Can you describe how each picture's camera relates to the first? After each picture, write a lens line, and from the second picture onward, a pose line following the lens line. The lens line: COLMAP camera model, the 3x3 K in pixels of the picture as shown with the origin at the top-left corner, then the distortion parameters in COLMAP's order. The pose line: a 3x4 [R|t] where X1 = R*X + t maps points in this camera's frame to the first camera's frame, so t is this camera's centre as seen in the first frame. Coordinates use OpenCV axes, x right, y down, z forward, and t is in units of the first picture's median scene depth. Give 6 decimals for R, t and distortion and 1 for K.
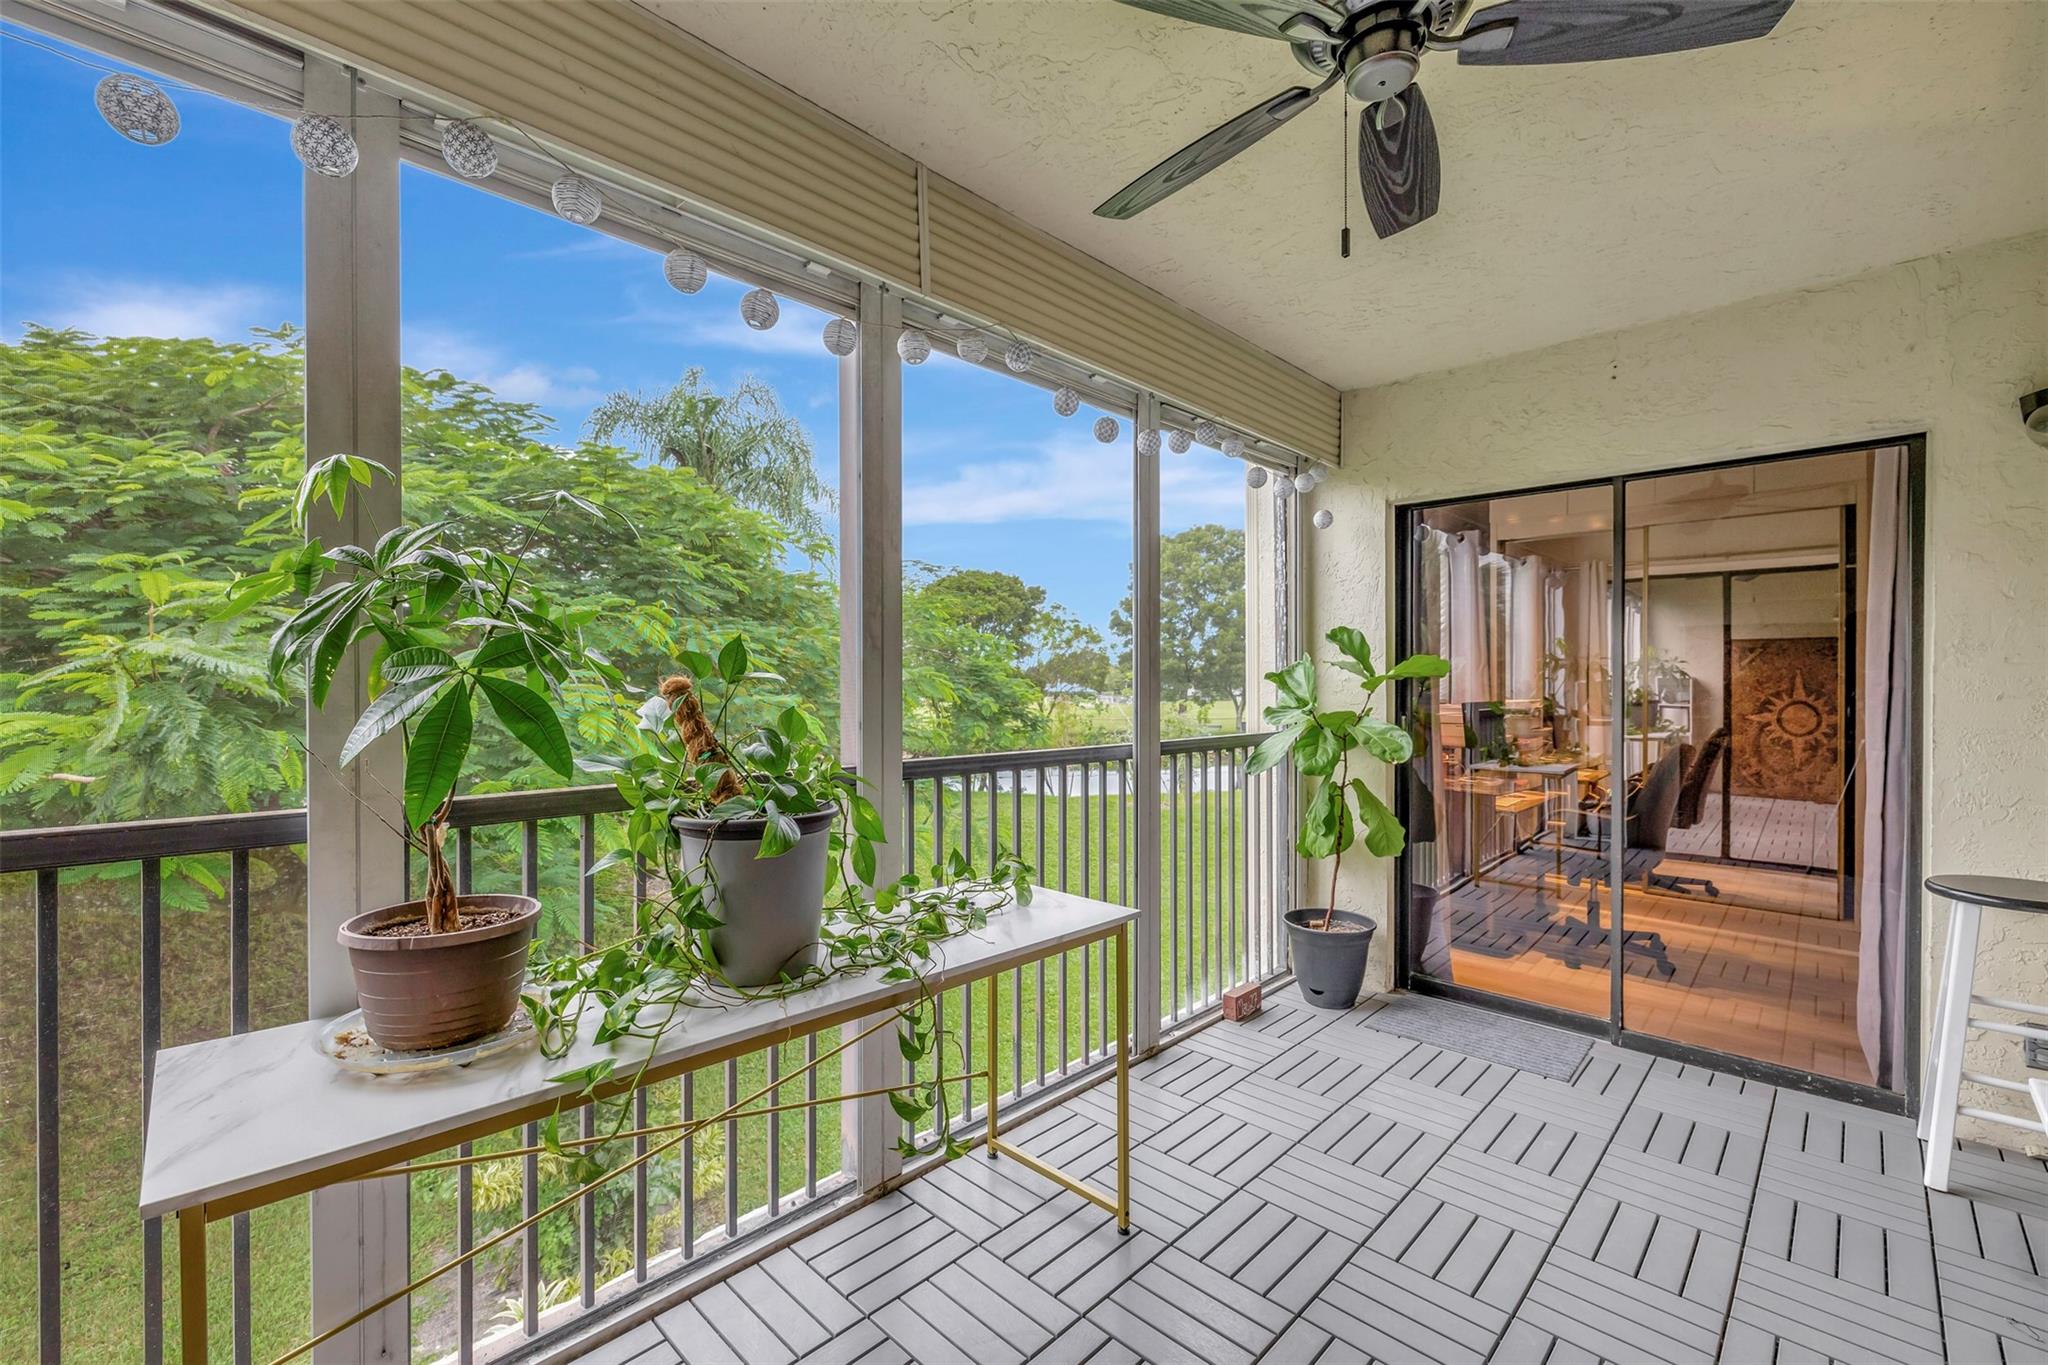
lens RADIAL K [[856.9, 0, 1015.8], [0, 856.9, 677.4], [0, 0, 1]] dist [-0.002585, -0.000109]
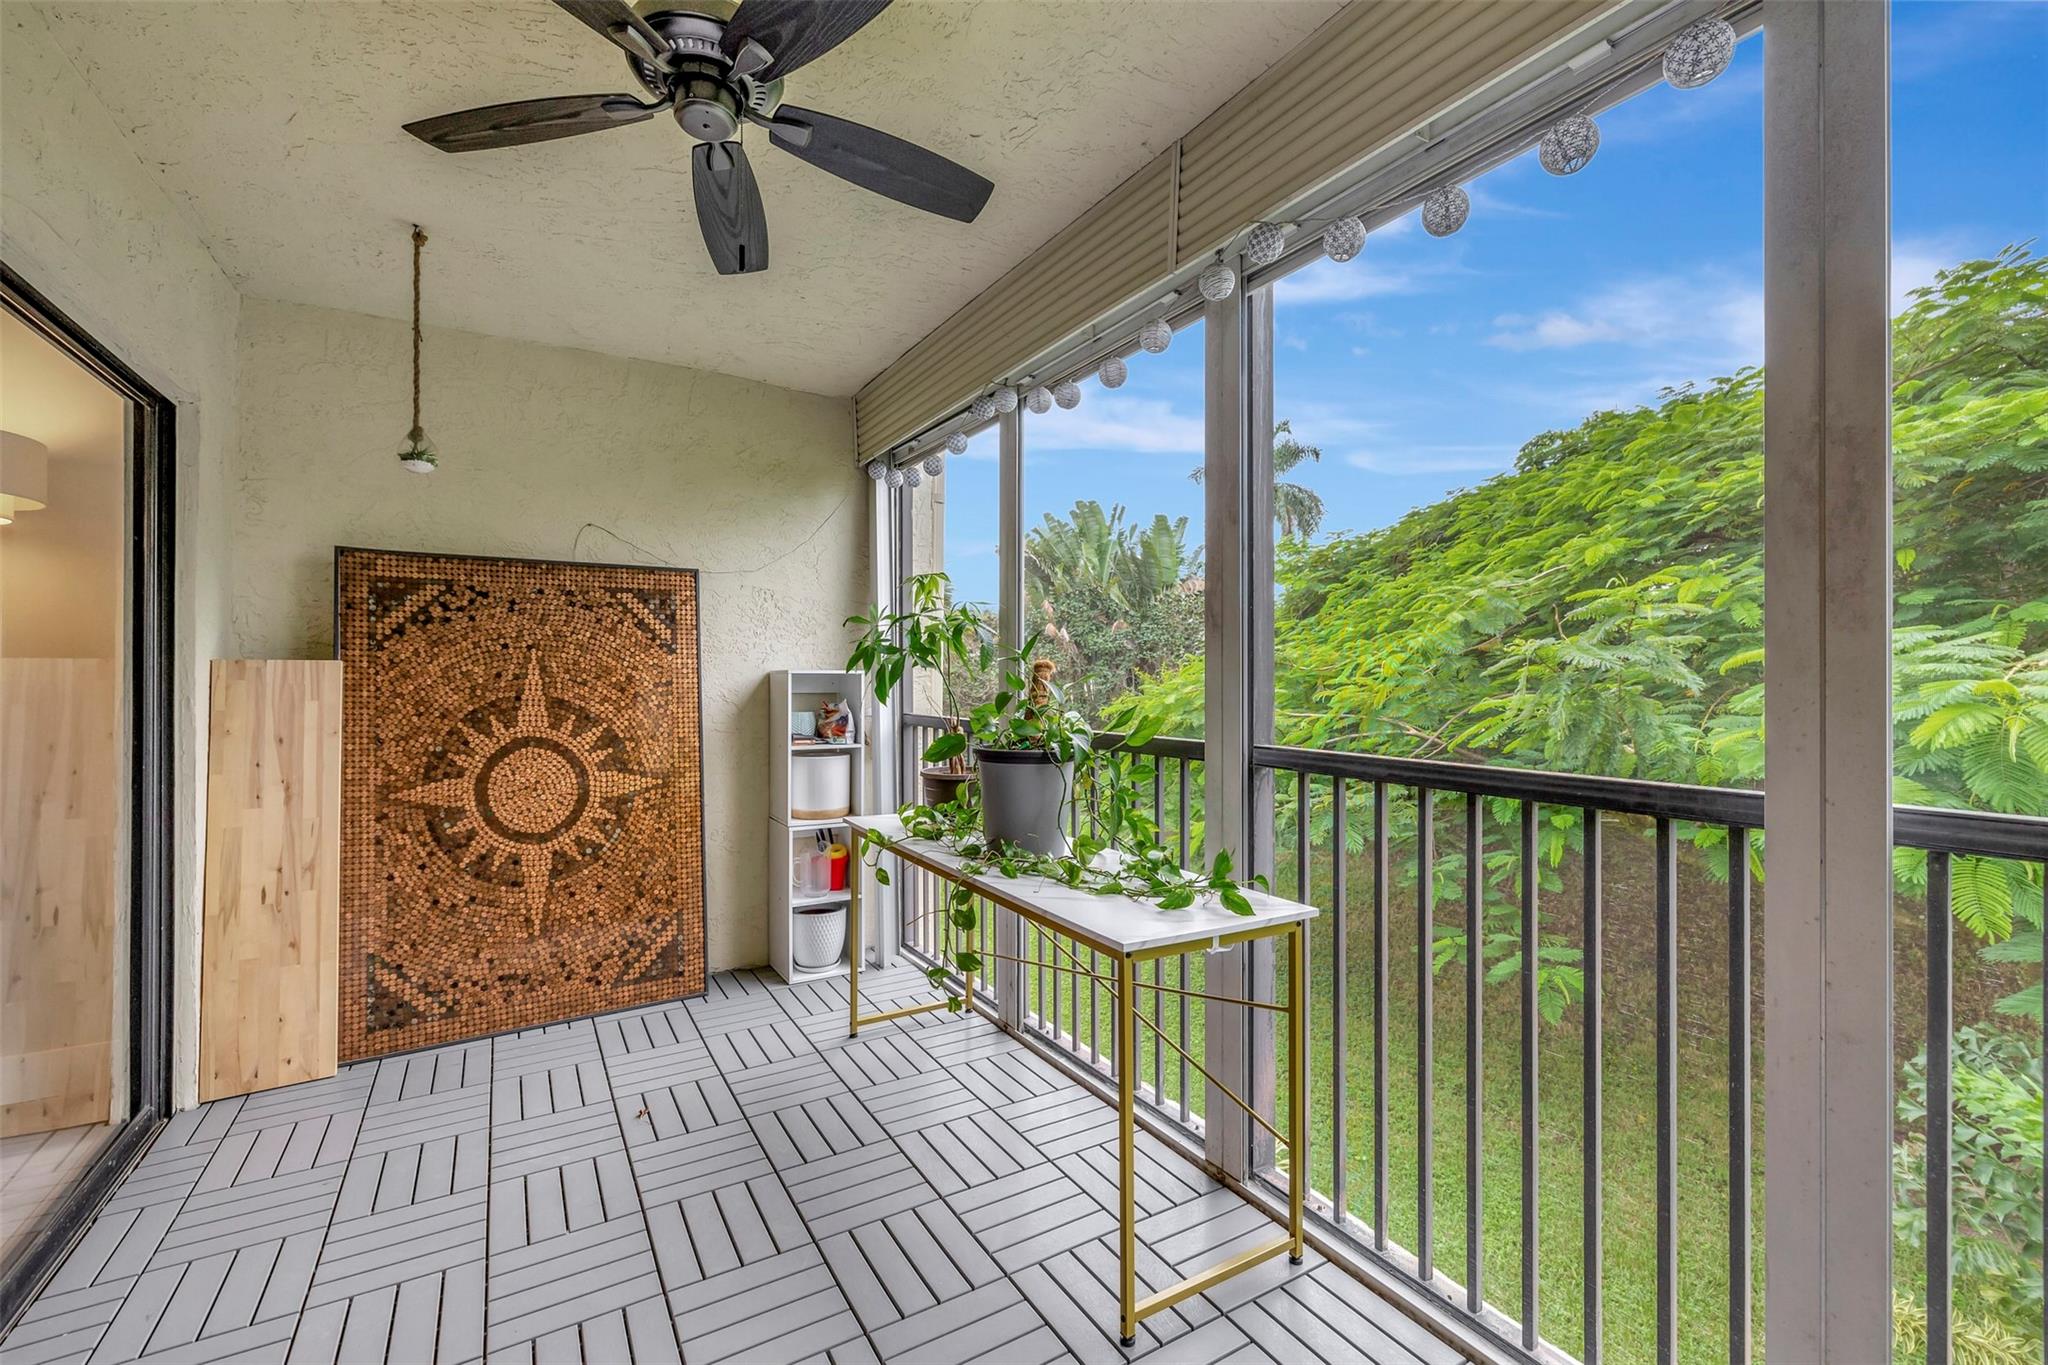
lens RADIAL K [[861.6, 0, 1018.1], [0, 861.6, 669.5], [0, 0, 1]] dist [0.002505, 0.000359]
pose [[-0.245640, -0.011098, -0.969298, 0.507266], [0.002287, 0.999925, -0.012028, 0.016385], [0.969358, -0.005171, -0.245596, 0.596298]]
